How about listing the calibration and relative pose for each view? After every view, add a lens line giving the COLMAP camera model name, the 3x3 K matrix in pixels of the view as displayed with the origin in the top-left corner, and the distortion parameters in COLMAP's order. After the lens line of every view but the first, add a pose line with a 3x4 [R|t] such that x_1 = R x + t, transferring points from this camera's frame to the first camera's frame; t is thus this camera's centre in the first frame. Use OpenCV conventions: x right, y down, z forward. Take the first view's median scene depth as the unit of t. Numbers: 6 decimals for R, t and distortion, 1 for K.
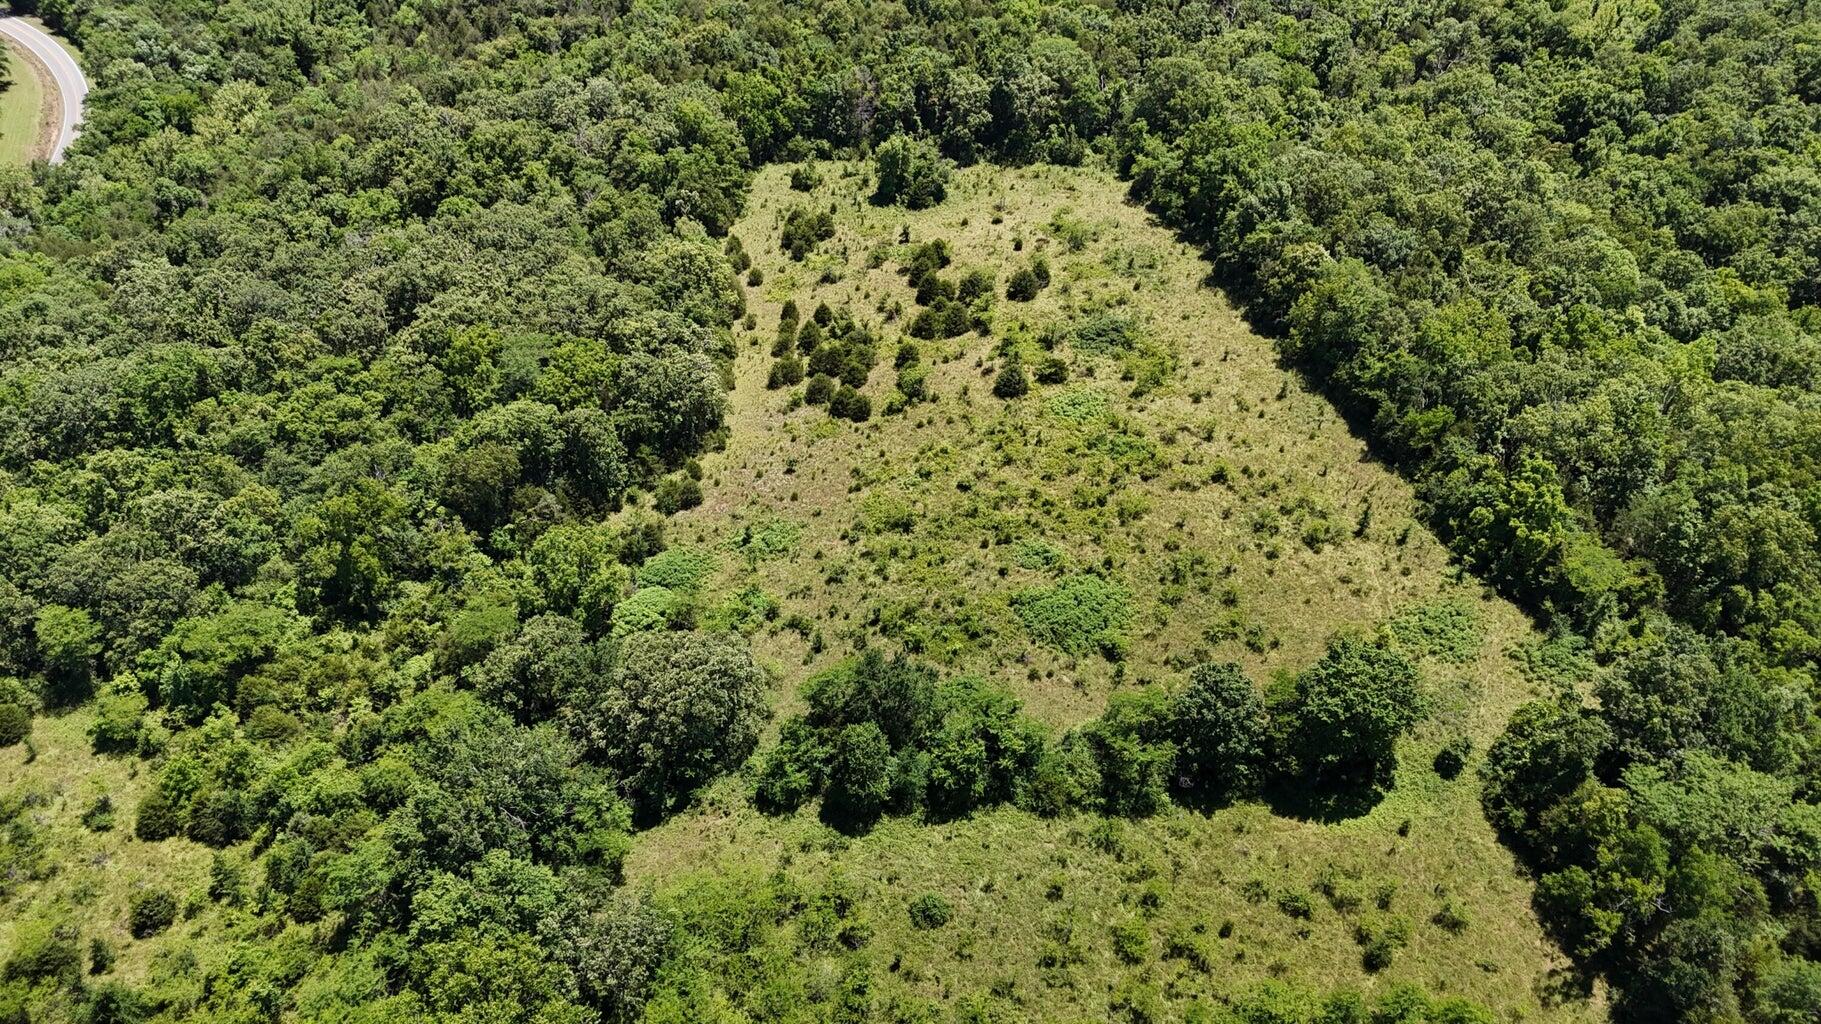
lens RADIAL K [[1313.1, 0, 900.5], [0, 1313.1, 521.9], [0, 0, 1]] dist [0.077686, -0.085647]
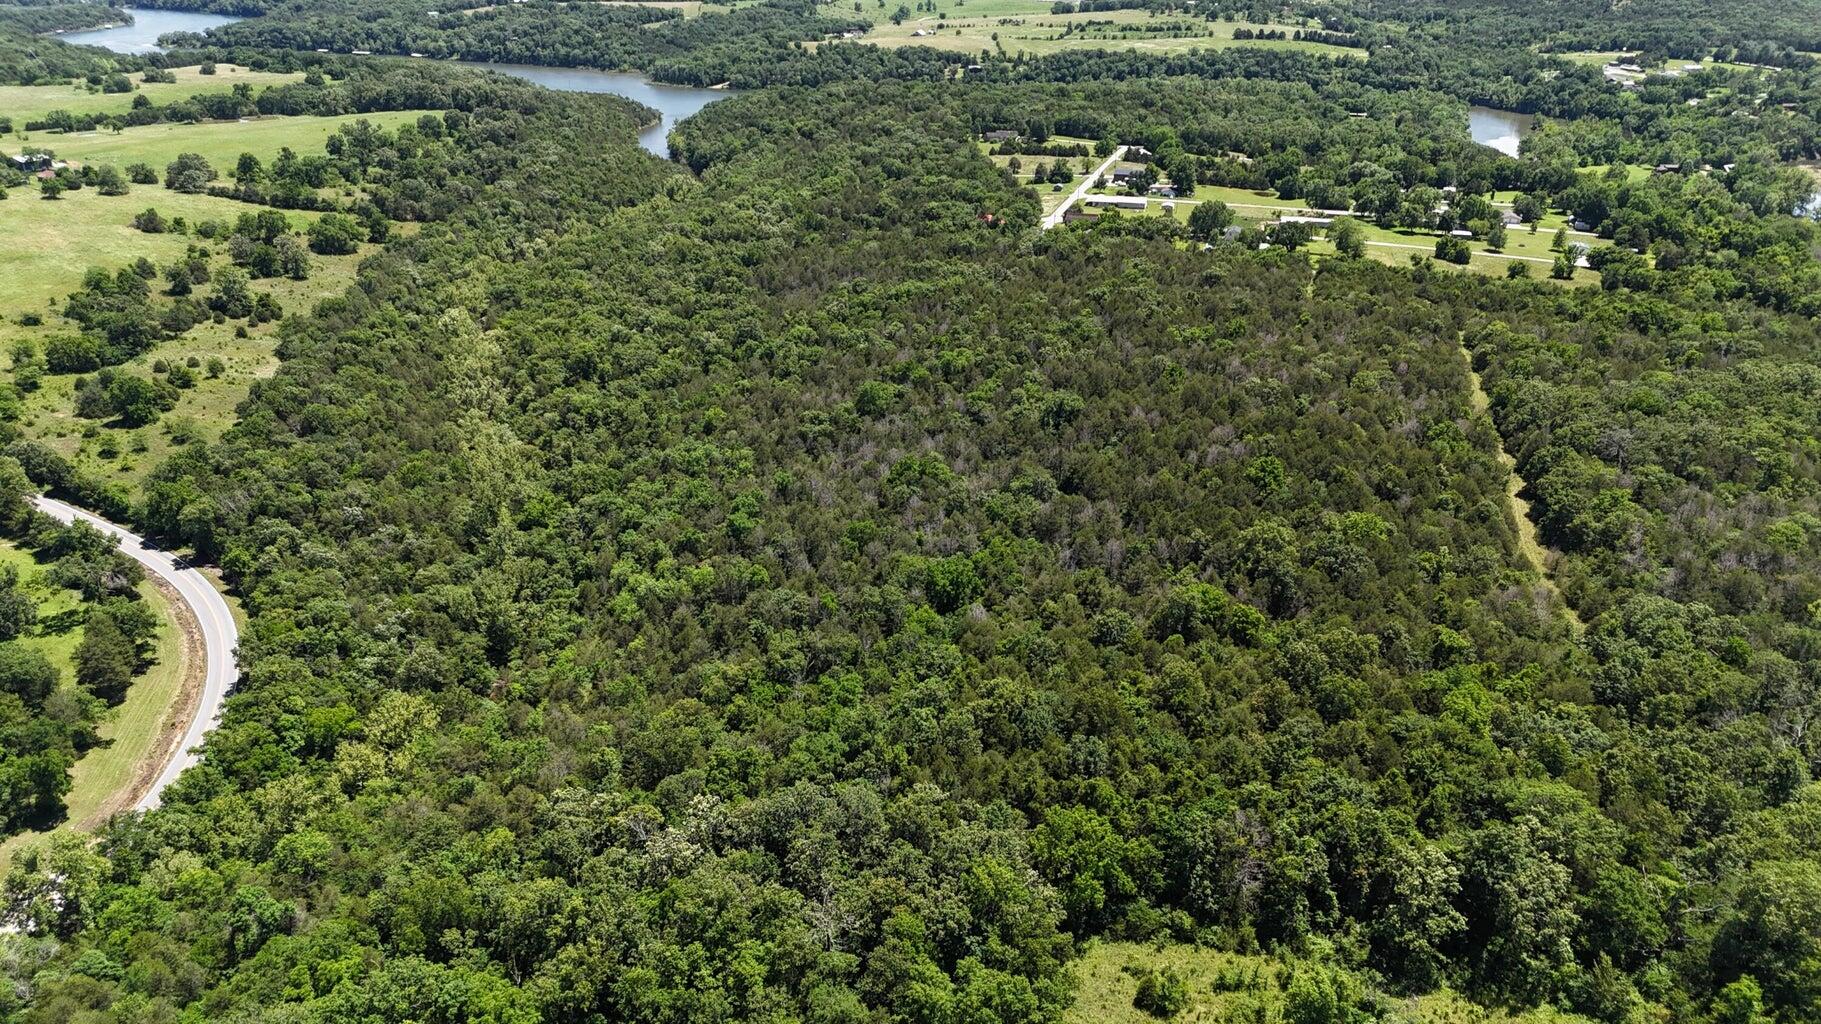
lens RADIAL K [[1313.1, 0, 900.5], [0, 1313.1, 521.9], [0, 0, 1]] dist [0.077686, -0.085647]
pose [[0.987589, 0.056756, -0.146448, -0.128145], [-0.097292, 0.953053, -0.286747, -0.313373], [0.123299, 0.297436, 0.946747, 0.348933]]
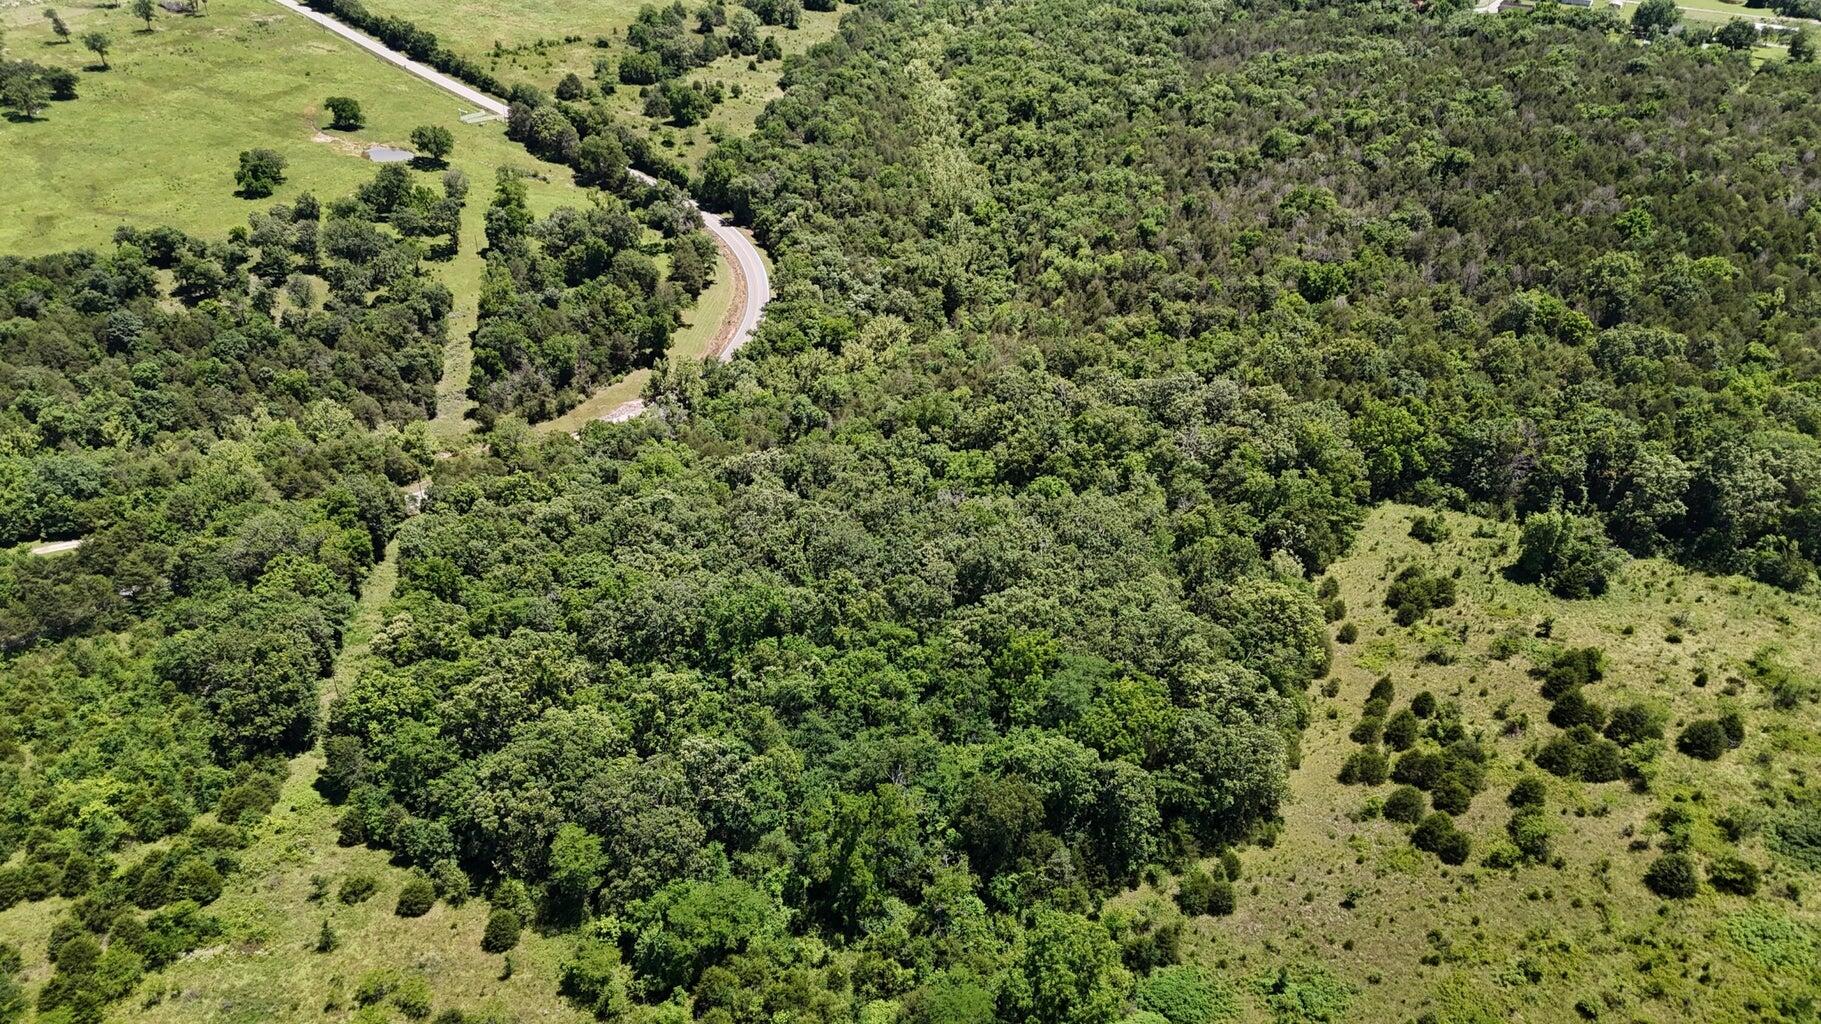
lens RADIAL K [[1311.0, 0, 910.5], [0, 1311.0, 512.0], [0, 0, 1]] dist [0.070754, -0.078407]
pose [[0.898824, 0.219539, -0.379366, -0.056939], [-0.282533, 0.951906, -0.118531, -0.077474], [0.335098, 0.213722, 0.917623, 0.084830]]
